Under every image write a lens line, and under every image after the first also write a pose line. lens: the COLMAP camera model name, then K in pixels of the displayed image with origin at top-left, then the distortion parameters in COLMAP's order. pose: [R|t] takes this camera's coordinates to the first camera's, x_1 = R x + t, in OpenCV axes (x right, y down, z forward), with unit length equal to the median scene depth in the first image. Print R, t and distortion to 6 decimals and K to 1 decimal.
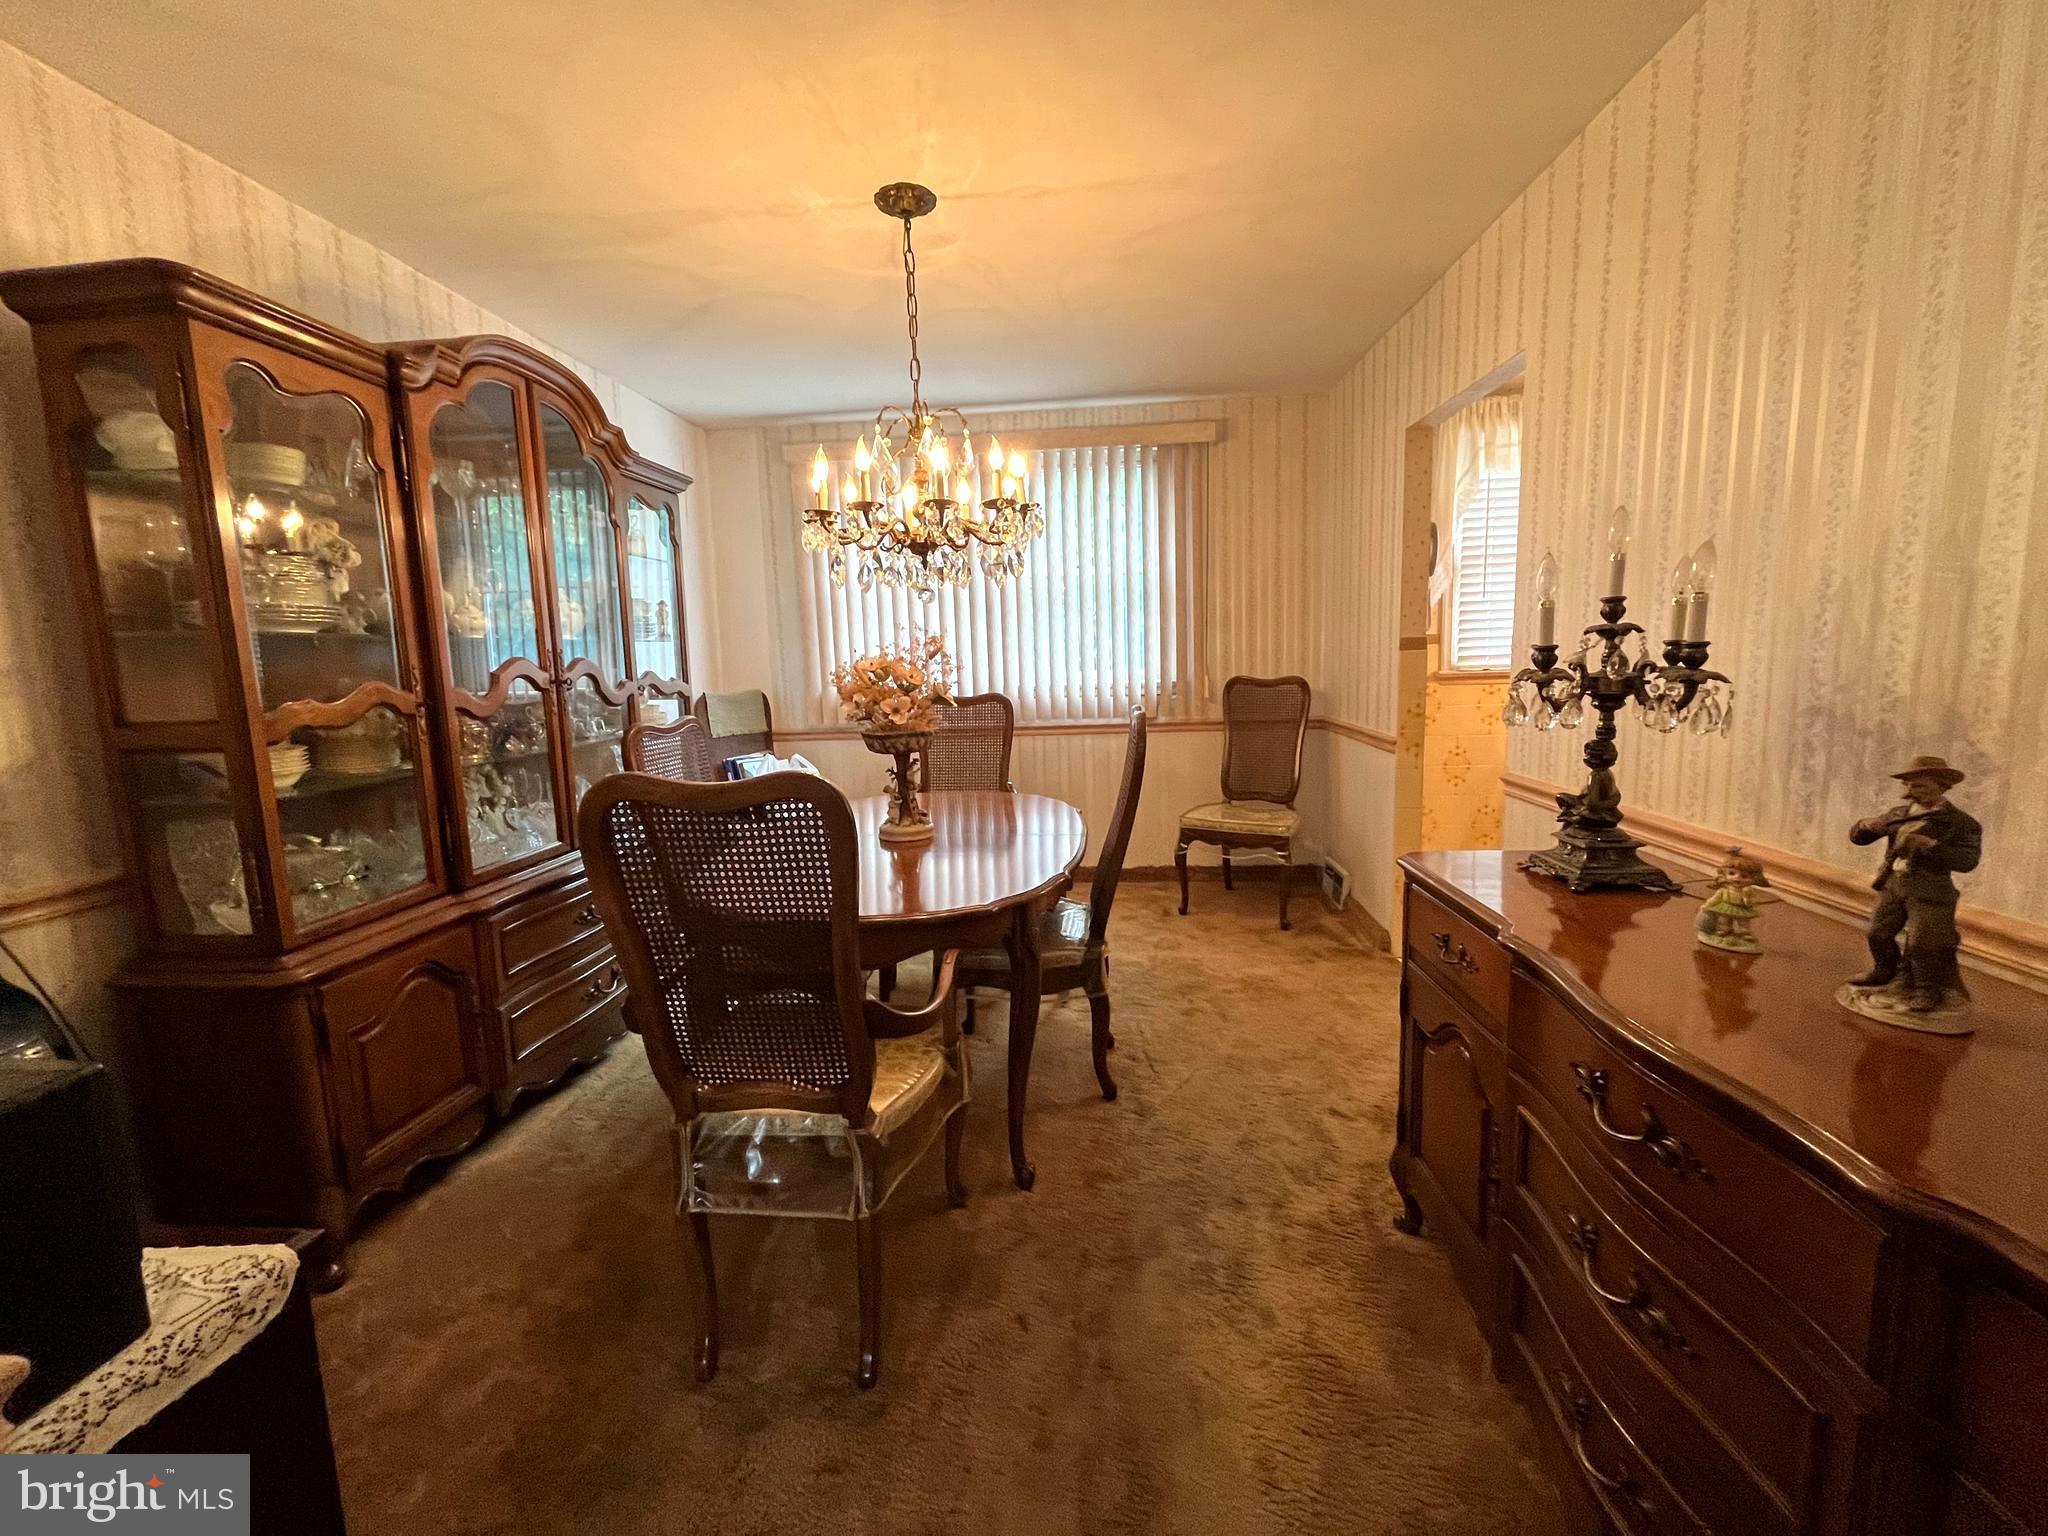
lens RADIAL K [[819.7, 0, 1016.8], [0, 819.7, 762.3], [0, 0, 1]] dist [-0.007900, 0.000476]
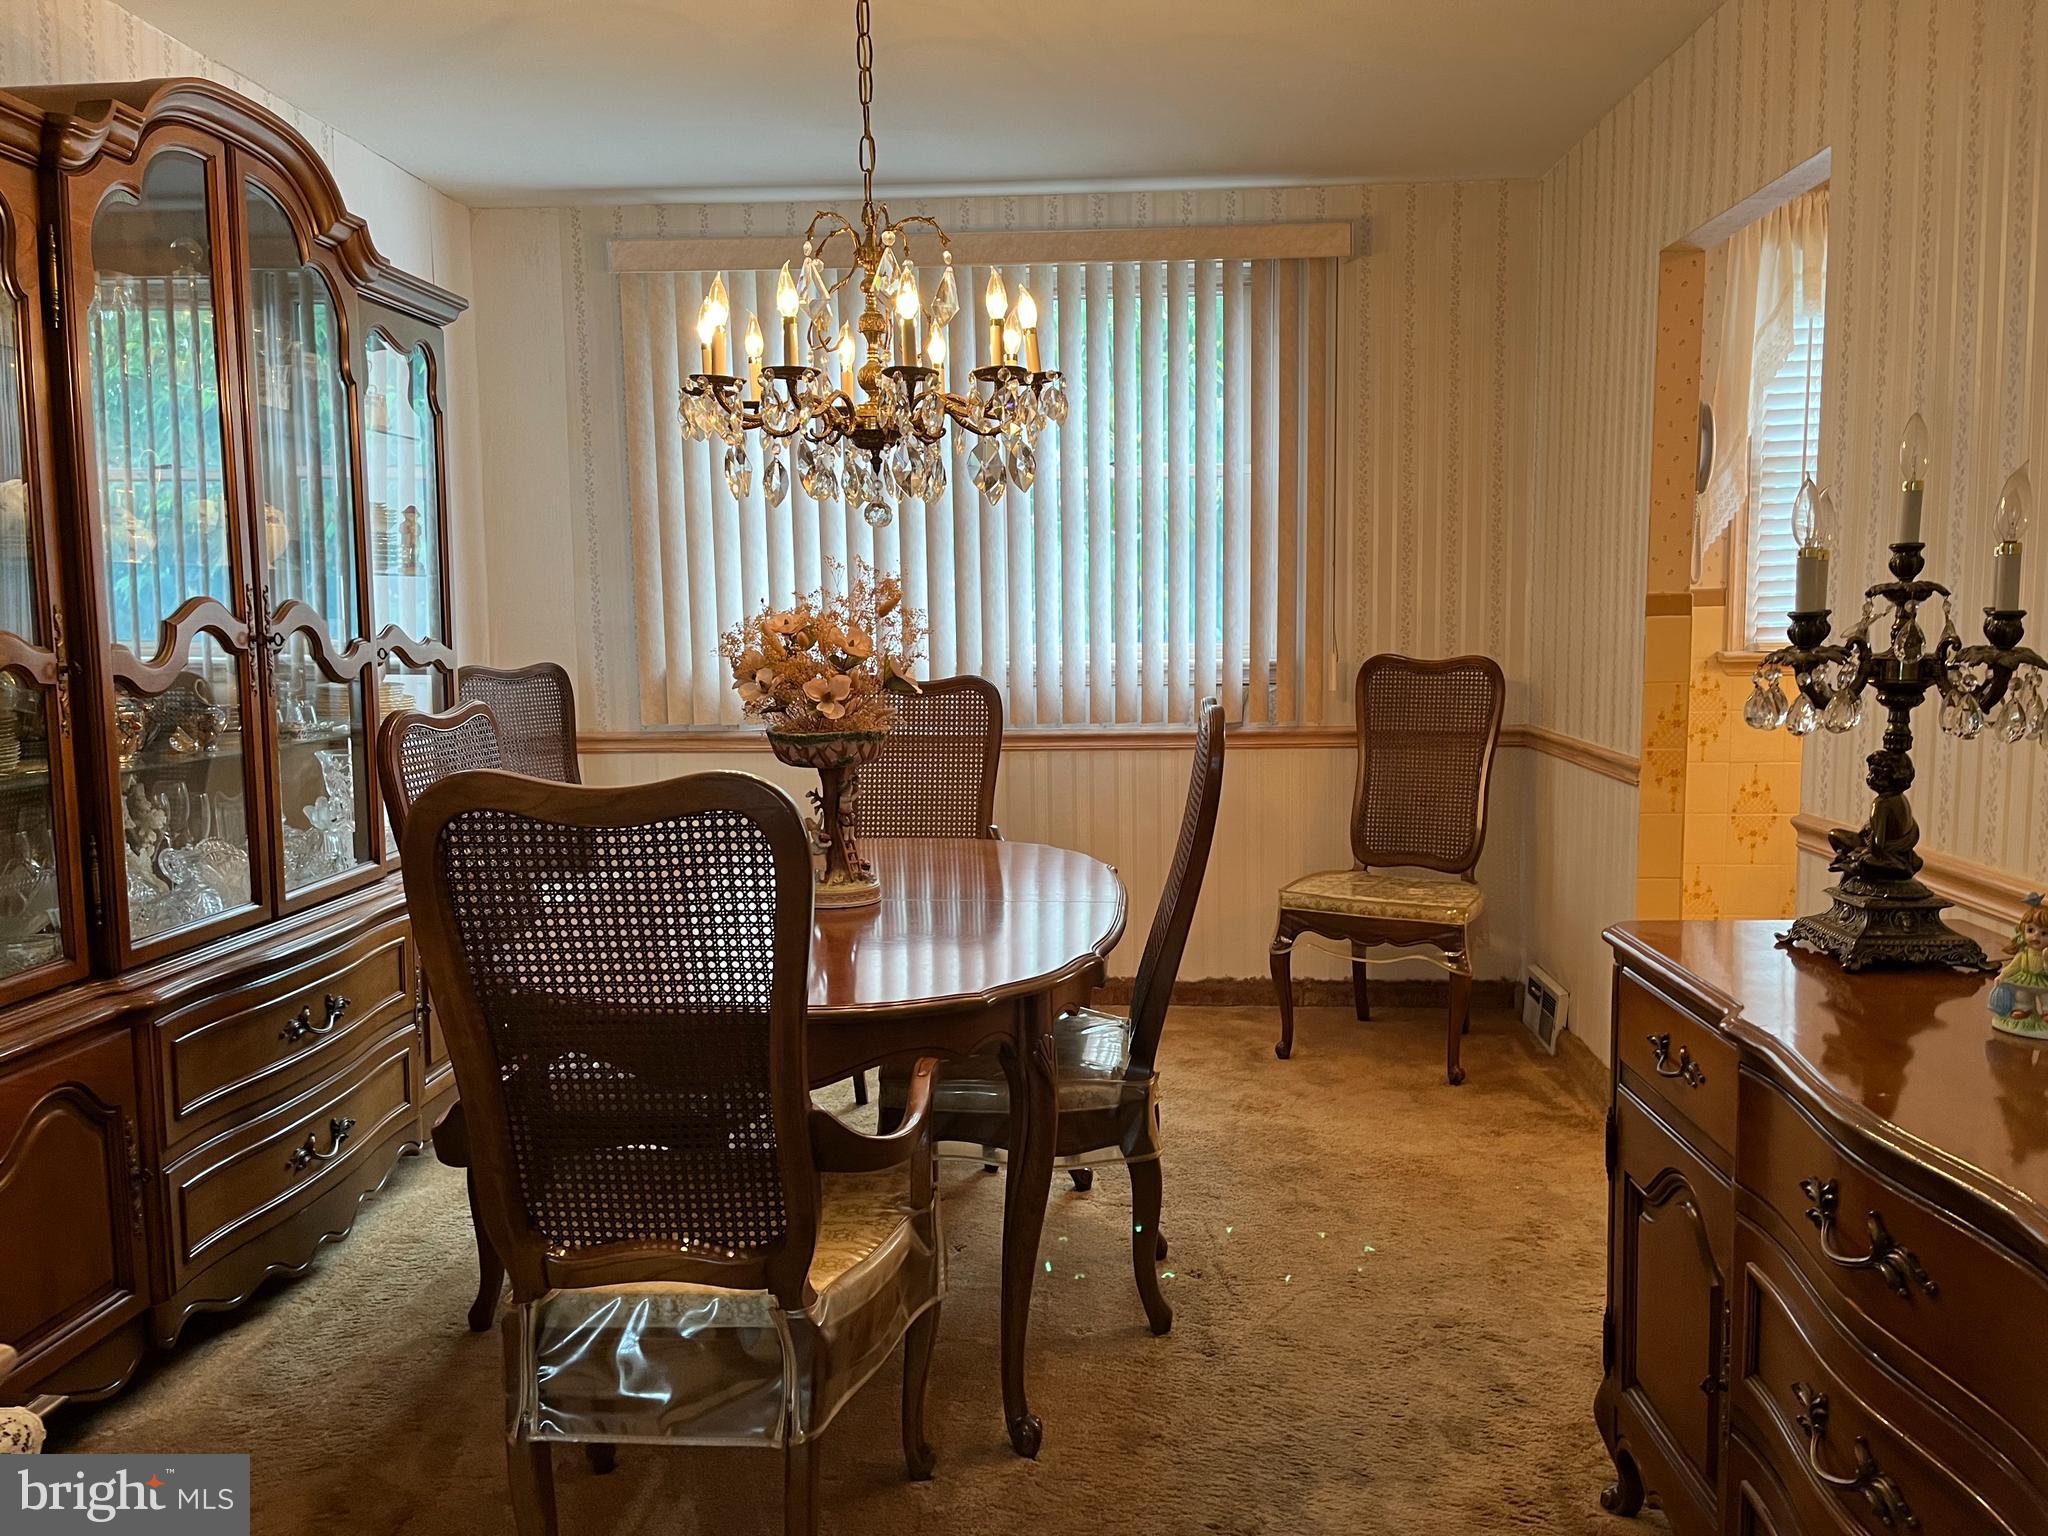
lens RADIAL K [[1553.6, 0, 1021.4], [0, 1553.6, 778.7], [0, 0, 1]] dist [0.058601, -0.068450]
pose [[0.999489, 0.017125, 0.026997, -0.031988], [-0.016501, 0.999596, -0.023160, 0.025850], [-0.027383, 0.022702, 0.999367, -0.200620]]
